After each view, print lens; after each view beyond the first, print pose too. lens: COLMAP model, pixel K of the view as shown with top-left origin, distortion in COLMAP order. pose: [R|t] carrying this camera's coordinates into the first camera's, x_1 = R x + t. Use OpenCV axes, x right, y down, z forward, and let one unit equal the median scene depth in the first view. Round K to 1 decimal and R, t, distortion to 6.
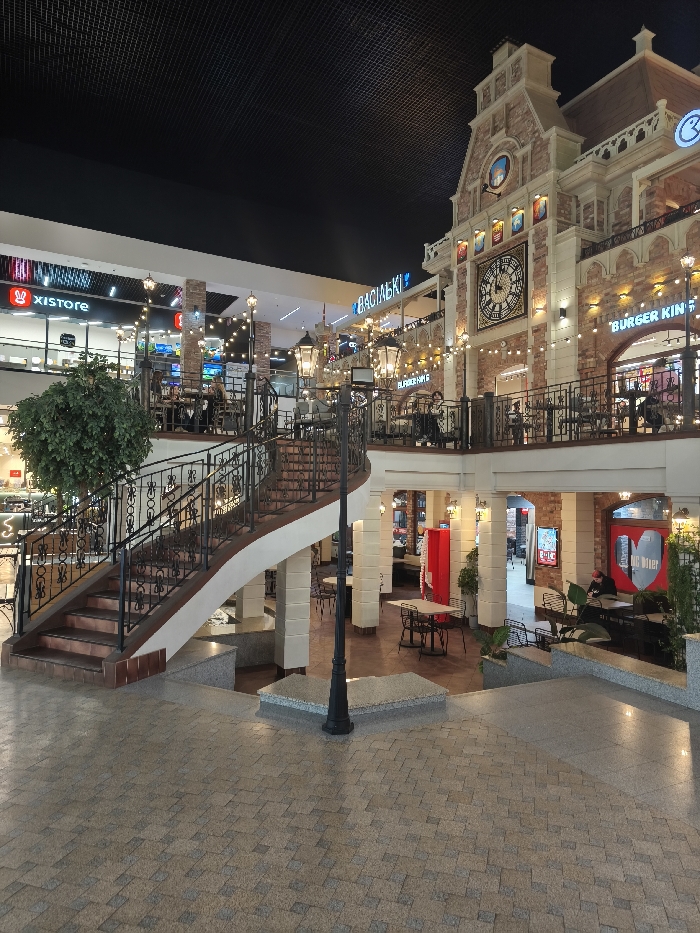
lens RADIAL K [[616.9, 0, 349.0], [0, 616.9, 463.3], [0, 0, 1]] dist [0.005185, 0.000819]
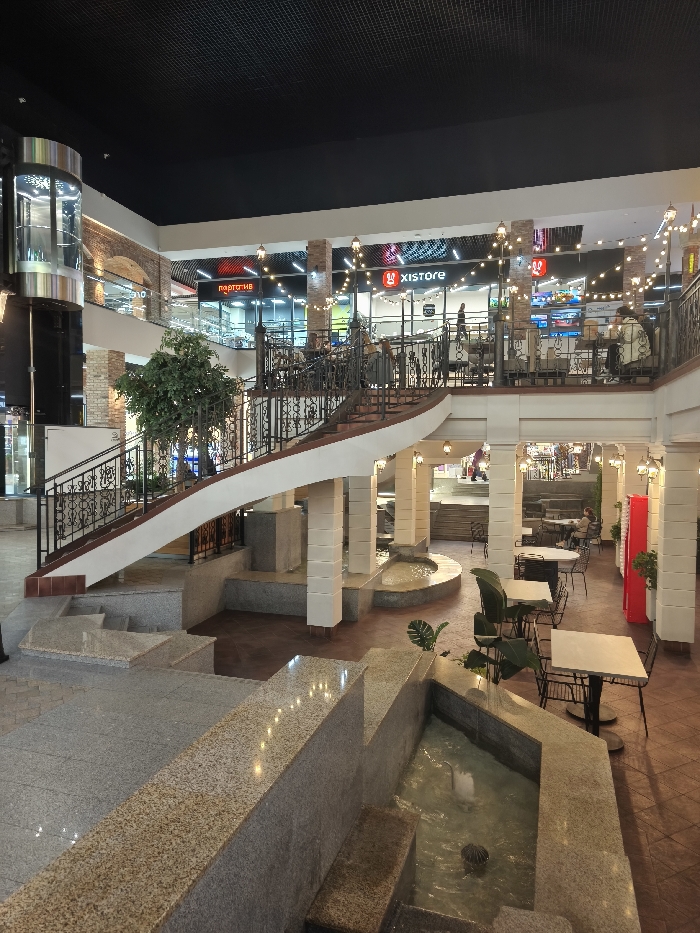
lens RADIAL K [[616.9, 0, 348.2], [0, 616.9, 471.0], [0, 0, 1]] dist [0.005185, 0.000819]
pose [[0.695466, 0.014549, -0.718412, 0.228834], [0.042251, 0.997237, 0.061097, 0.009997], [0.717316, -0.072845, 0.692930, 0.132155]]
